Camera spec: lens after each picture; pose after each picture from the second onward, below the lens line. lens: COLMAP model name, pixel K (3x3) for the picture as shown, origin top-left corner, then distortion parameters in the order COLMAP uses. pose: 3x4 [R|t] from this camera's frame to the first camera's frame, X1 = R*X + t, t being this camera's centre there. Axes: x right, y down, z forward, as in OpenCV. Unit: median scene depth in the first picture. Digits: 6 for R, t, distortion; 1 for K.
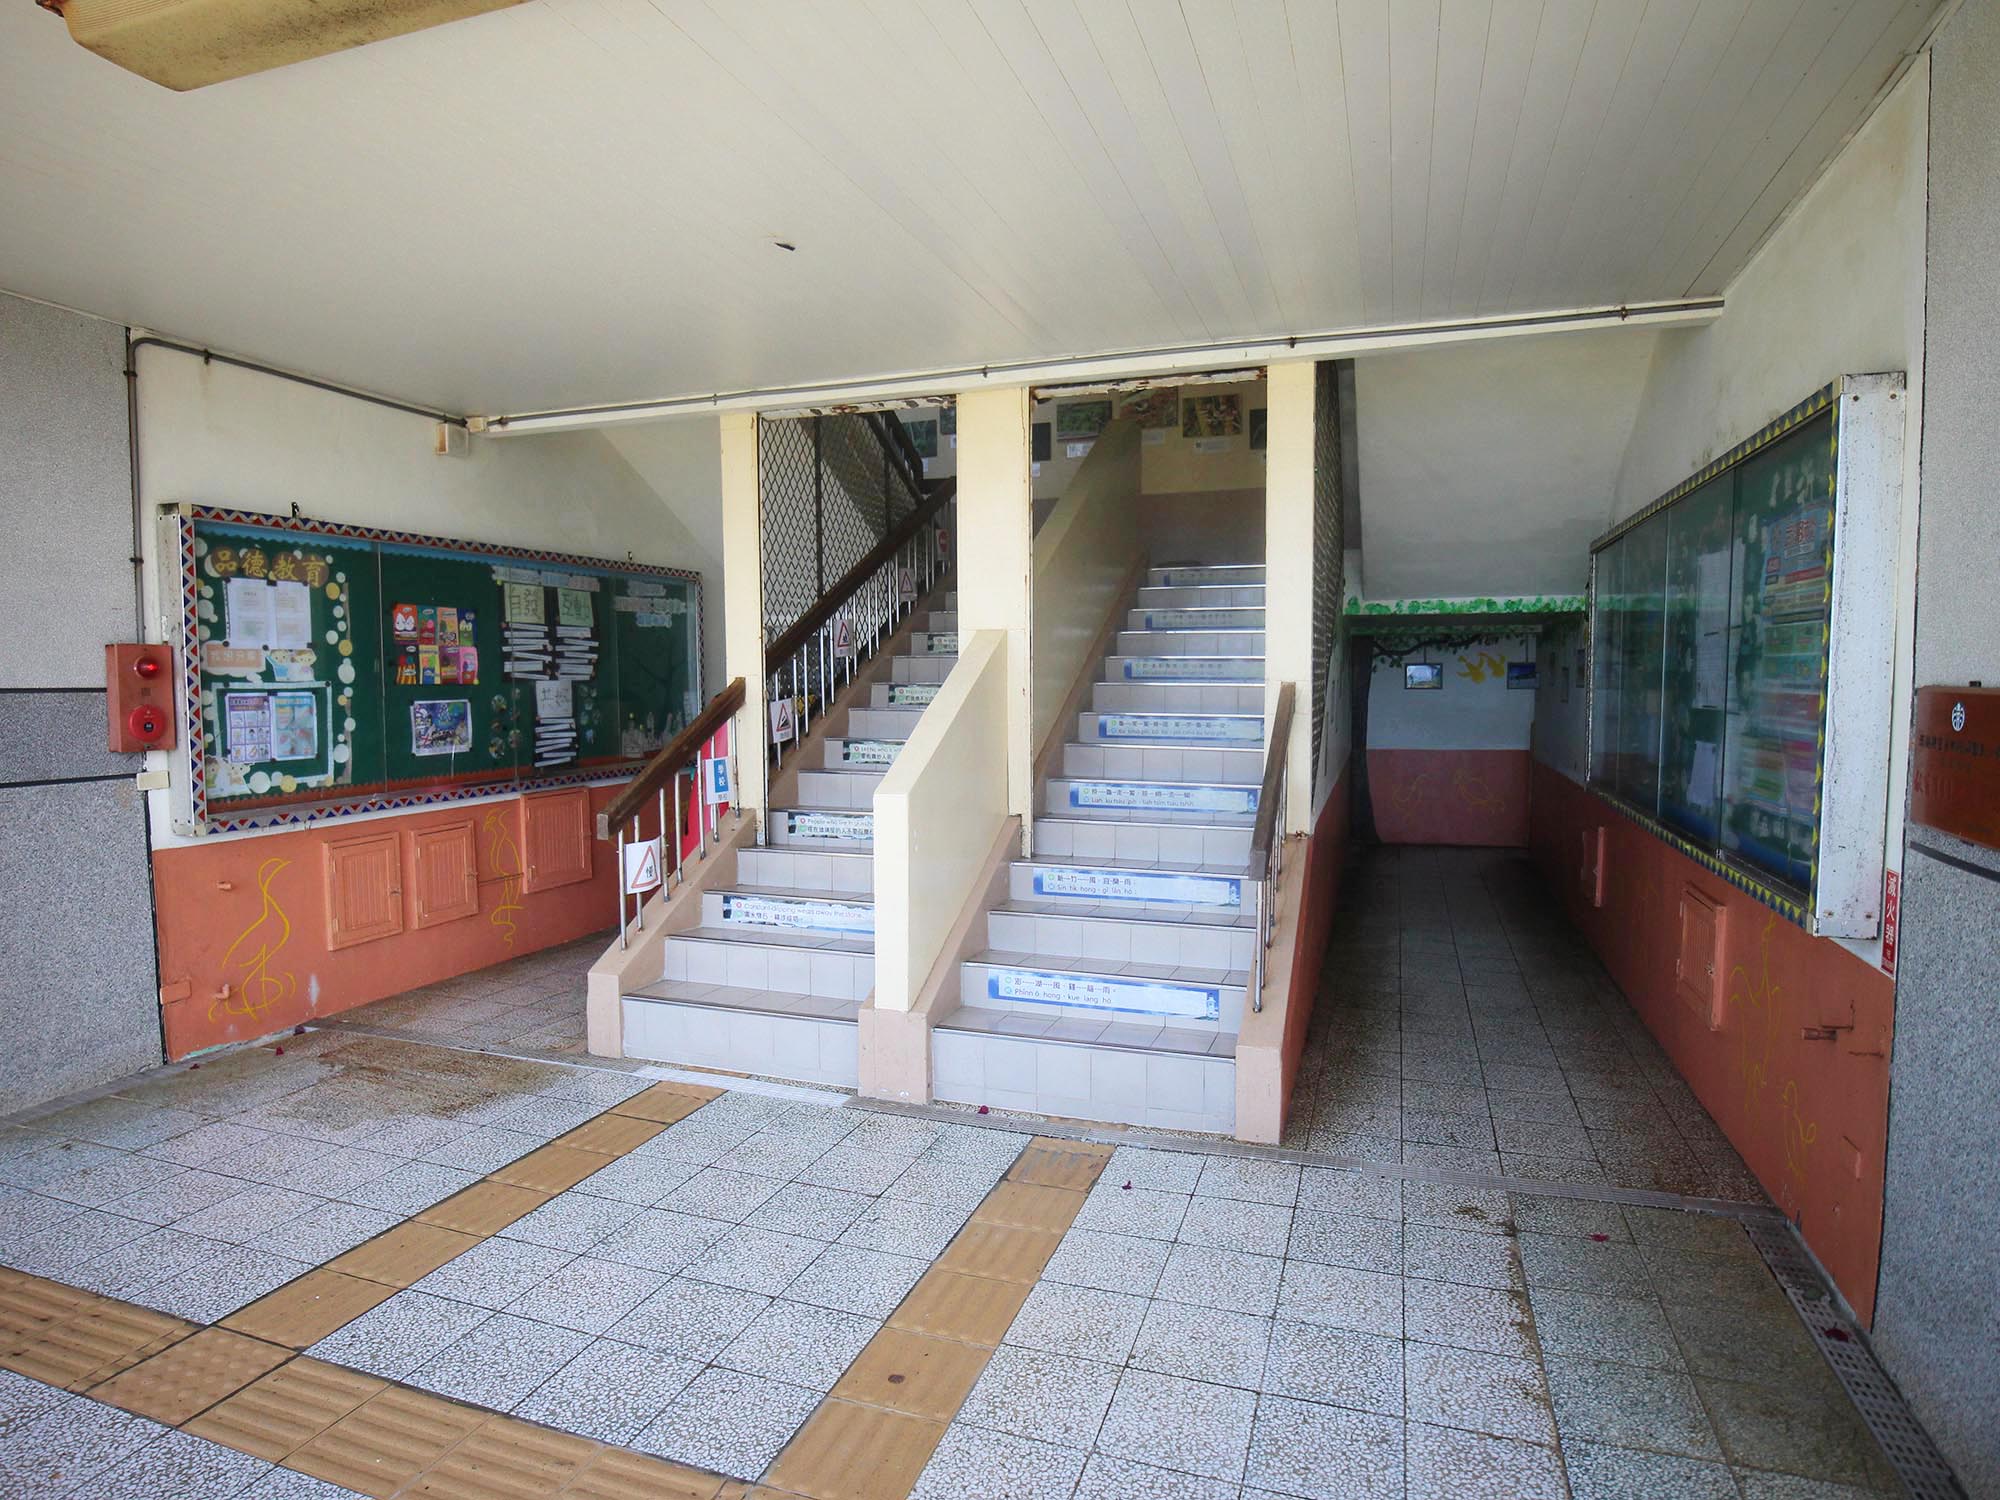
lens RADIAL K [[1132.5, 0, 1009.5], [0, 1132.5, 757.5], [0, 0, 1]] dist [-0.043587, 0.014349]
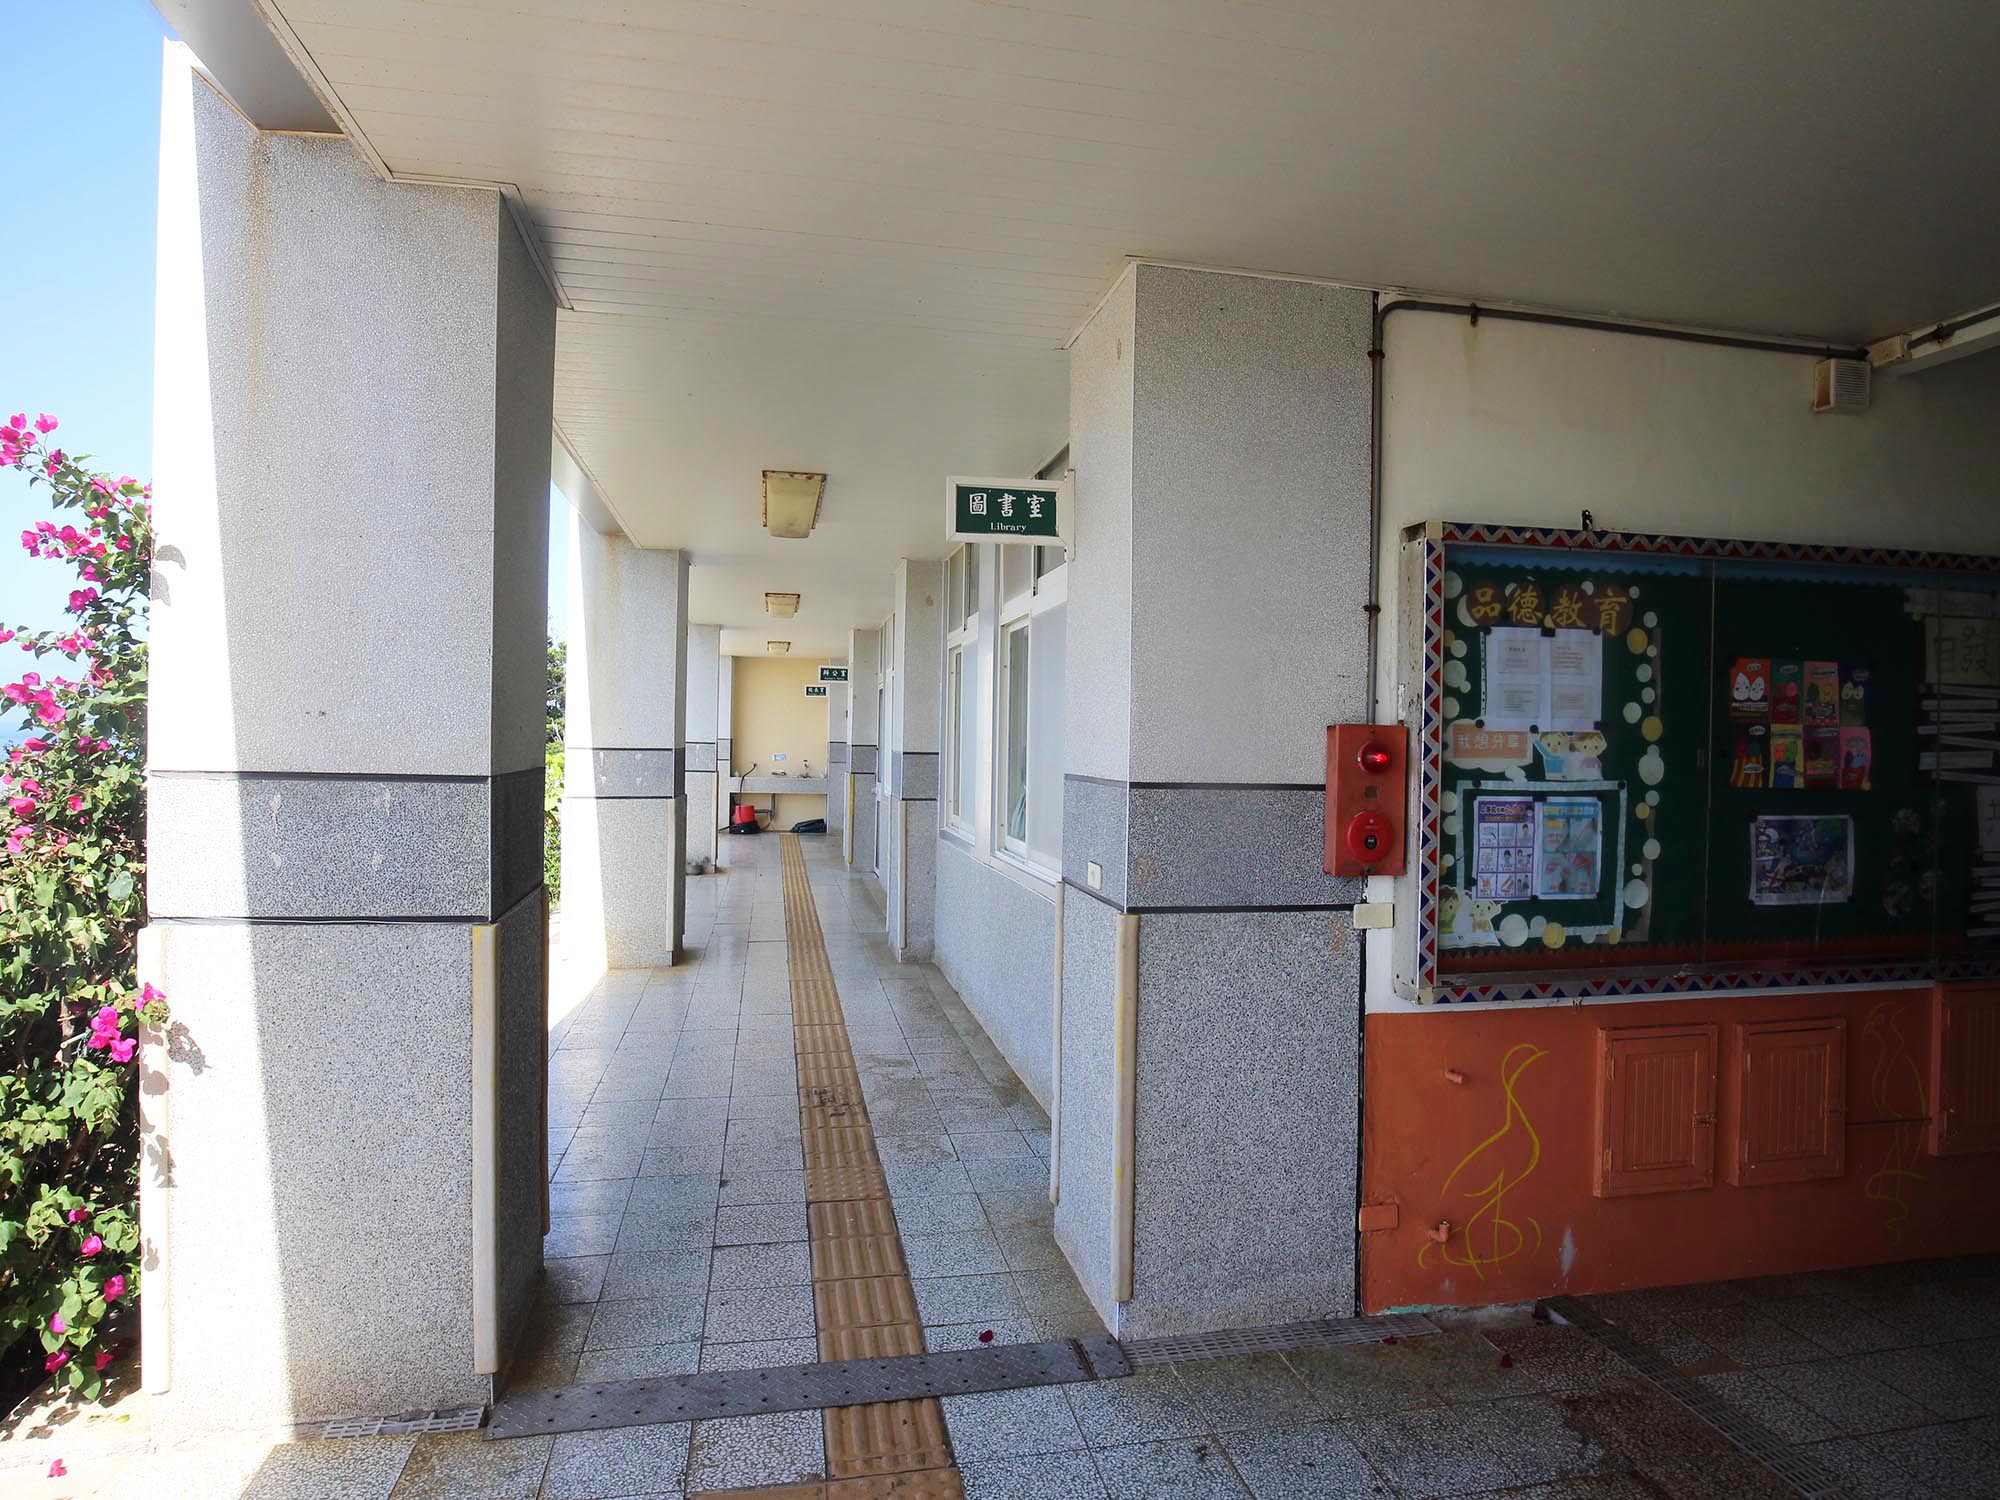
lens RADIAL K [[1132.5, 0, 993.2], [0, 1132.5, 751.1], [0, 0, 1]] dist [-0.043587, 0.014349]
pose [[0.498819, 0.013047, -0.866608, -0.252656], [-0.077000, 0.996600, -0.029317, -0.041907], [0.863279, 0.081352, 0.498128, 0.394921]]
